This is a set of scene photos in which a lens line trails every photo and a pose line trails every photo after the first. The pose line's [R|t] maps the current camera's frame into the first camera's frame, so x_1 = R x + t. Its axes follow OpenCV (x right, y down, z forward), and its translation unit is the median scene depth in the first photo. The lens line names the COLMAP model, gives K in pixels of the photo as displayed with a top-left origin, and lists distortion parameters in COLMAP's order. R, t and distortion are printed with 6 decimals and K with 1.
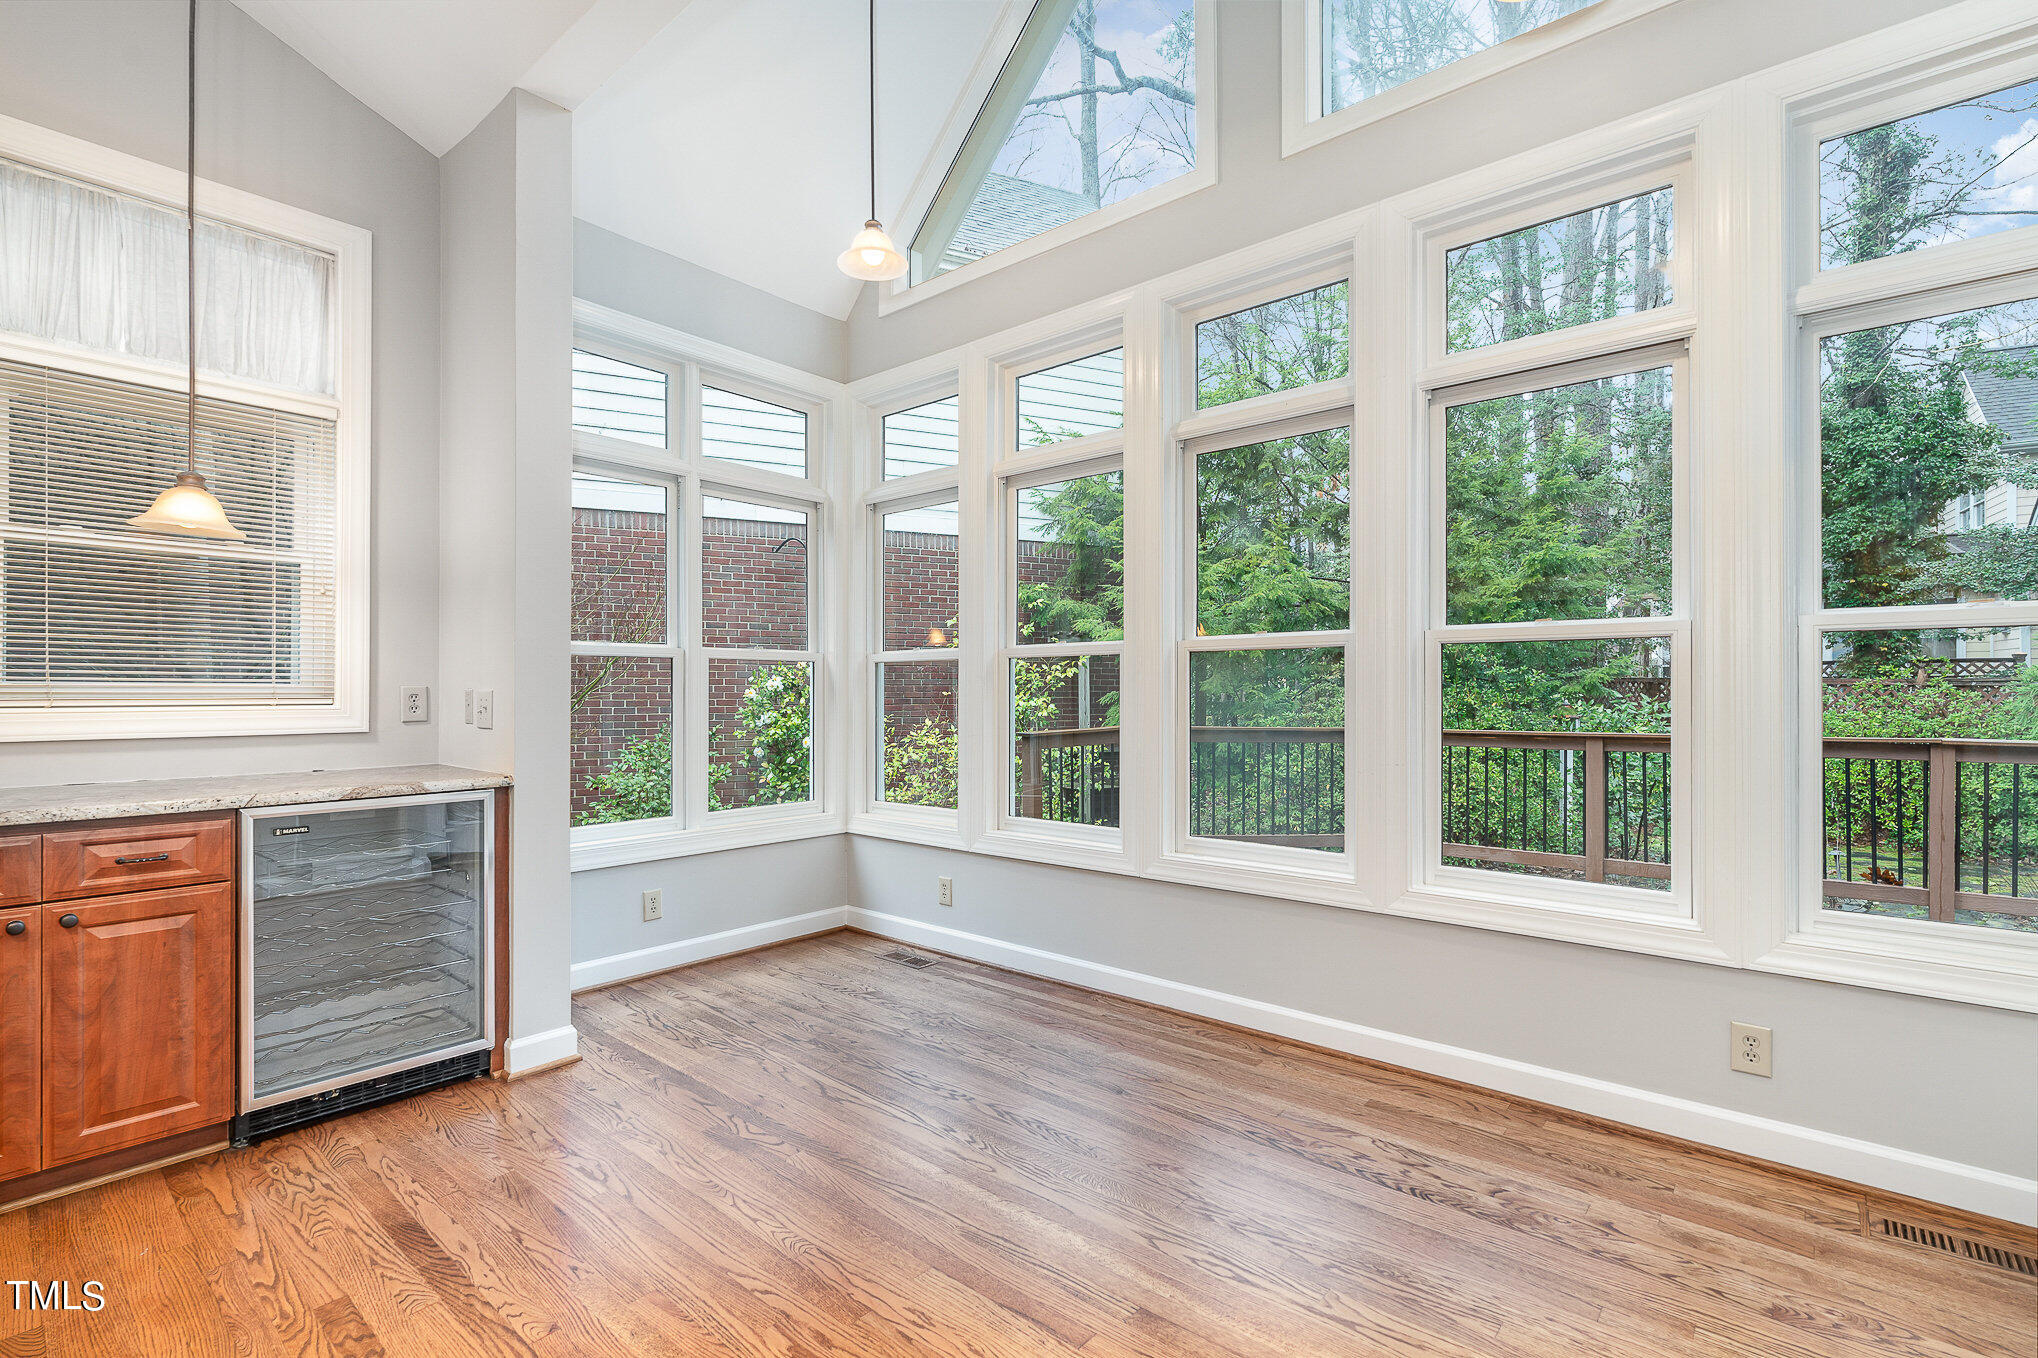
lens RADIAL K [[936.1, 0, 1020.2], [0, 936.1, 689.1], [0, 0, 1]] dist [-0.001404, 0.000332]
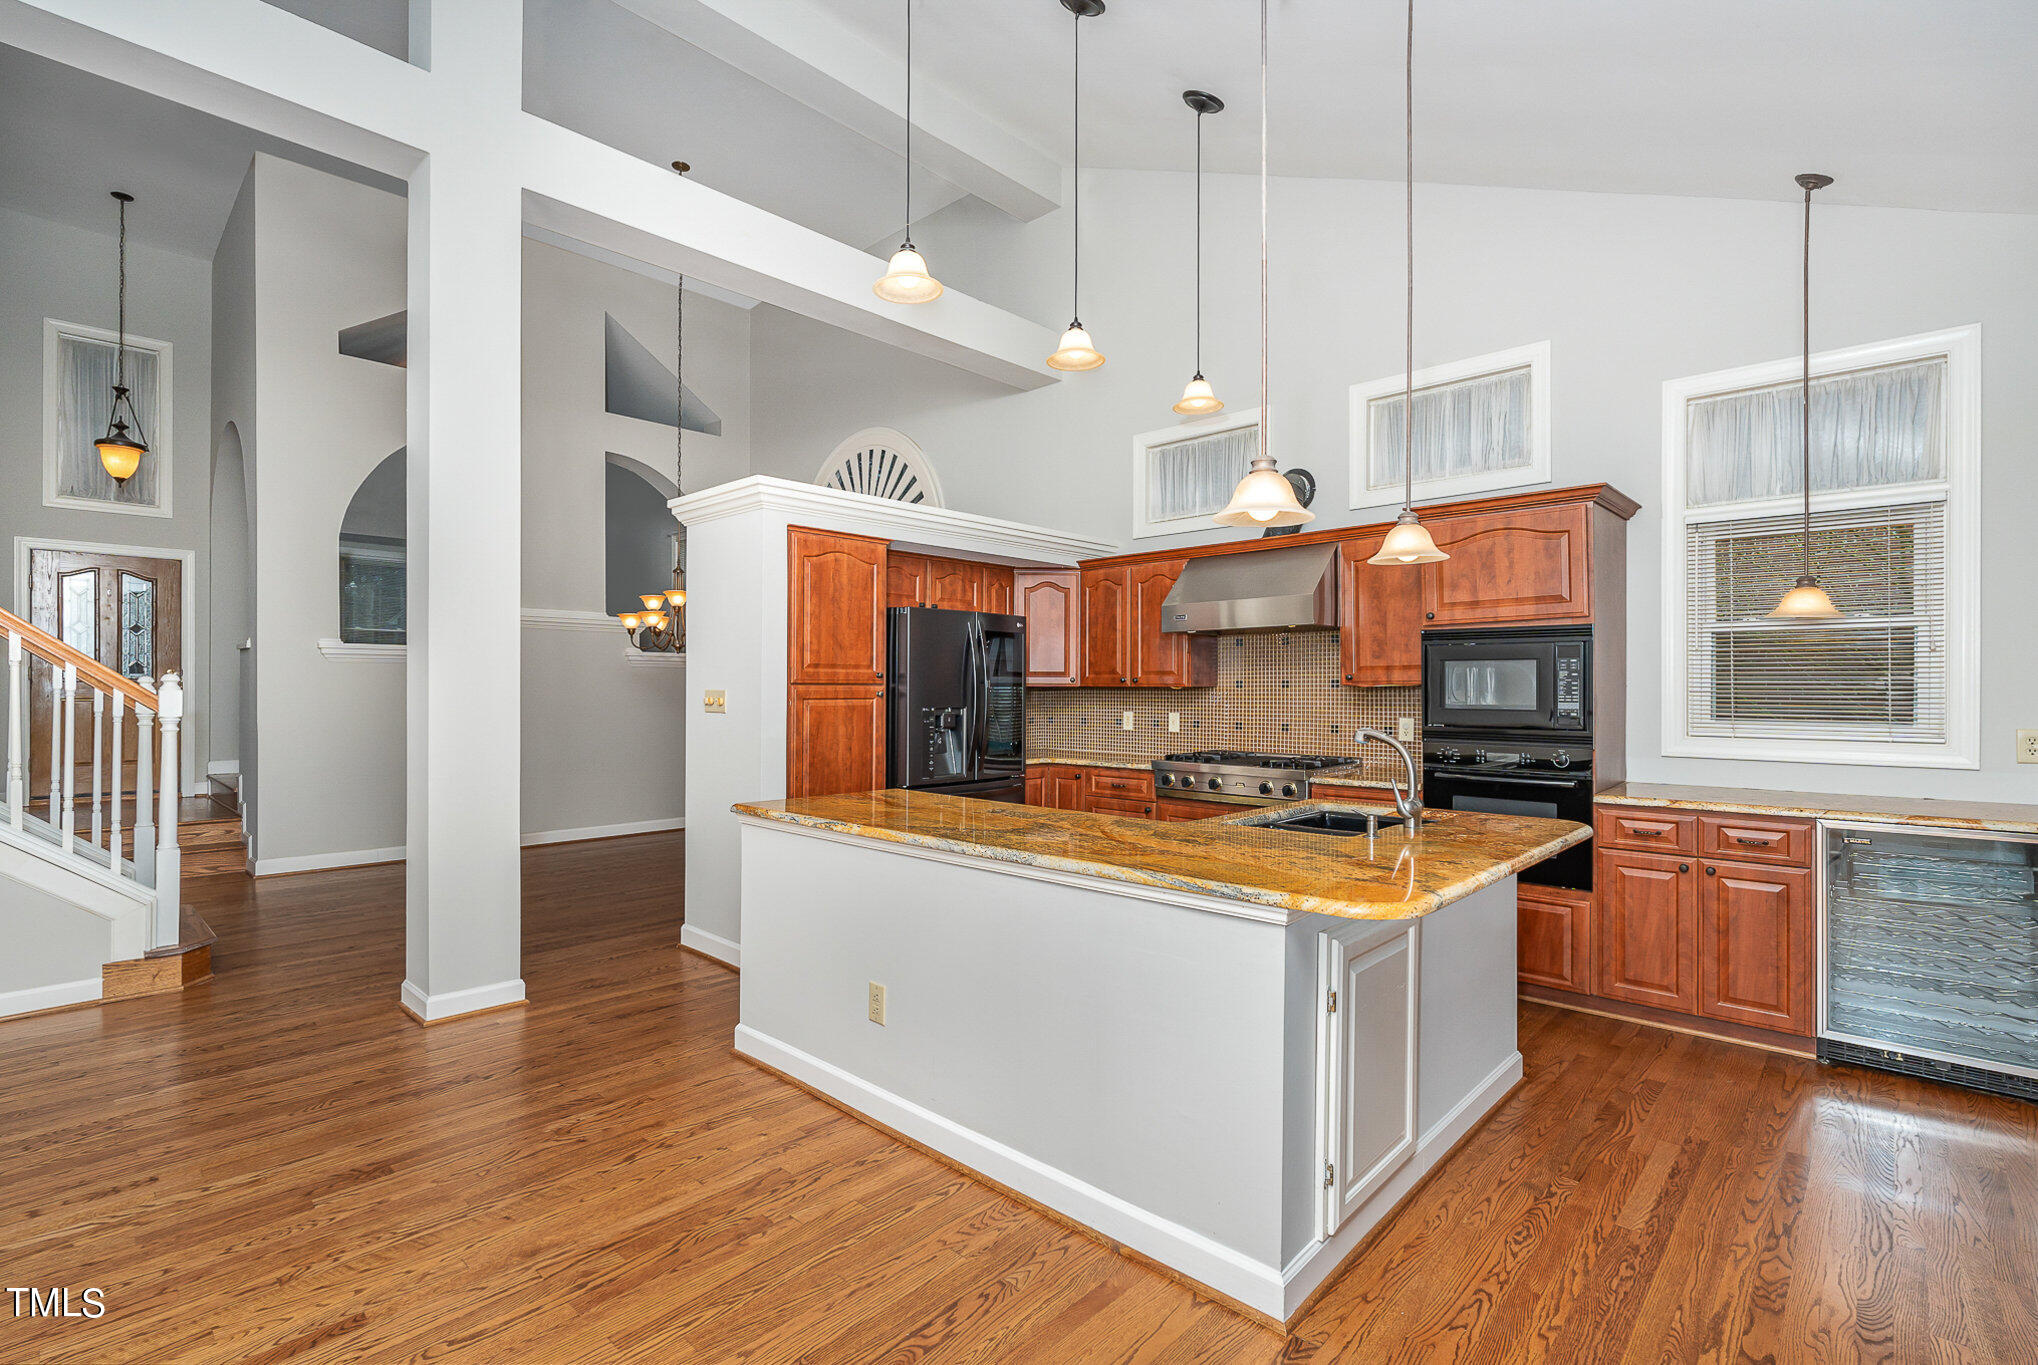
lens RADIAL K [[936.1, 0, 1014.6], [0, 936.1, 682.8], [0, 0, 1]] dist [-0.001404, 0.000332]
pose [[-0.048611, -0.006123, -0.998799, 0.467246], [0.000972, 0.999980, -0.006177, -0.050985], [0.998817, -0.001271, -0.048604, -0.100653]]
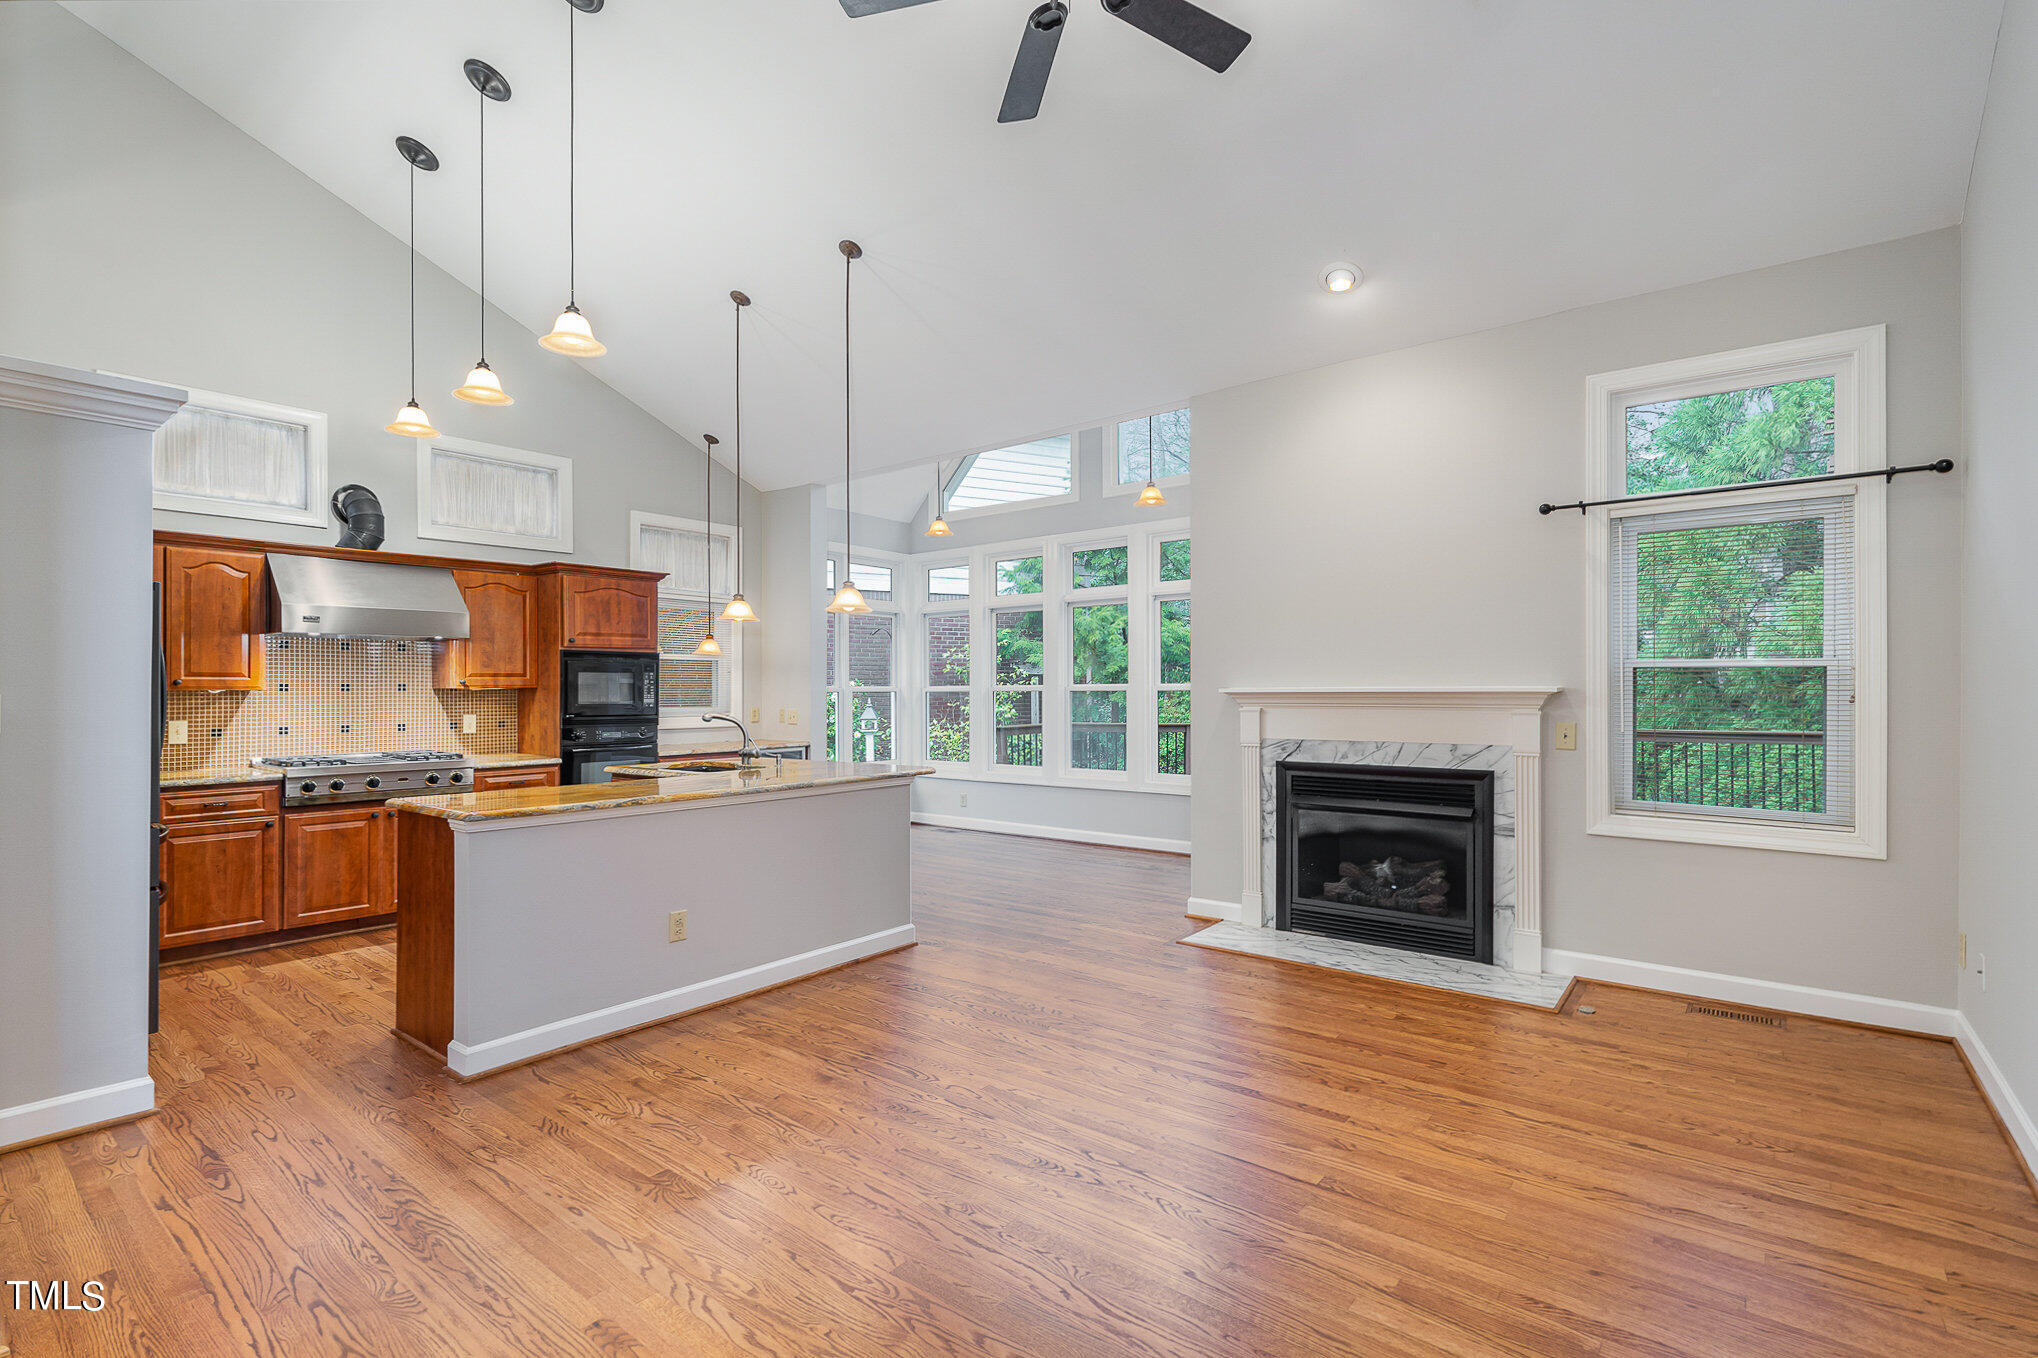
lens RADIAL K [[936.1, 0, 1019.8], [0, 936.1, 684.0], [0, 0, 1]] dist [-0.001404, 0.000332]
pose [[0.999228, -0.006261, 0.038791, -0.042842], [0.006488, 0.999963, -0.005731, -0.047224], [-0.038754, 0.005978, 0.999231, -1.509817]]
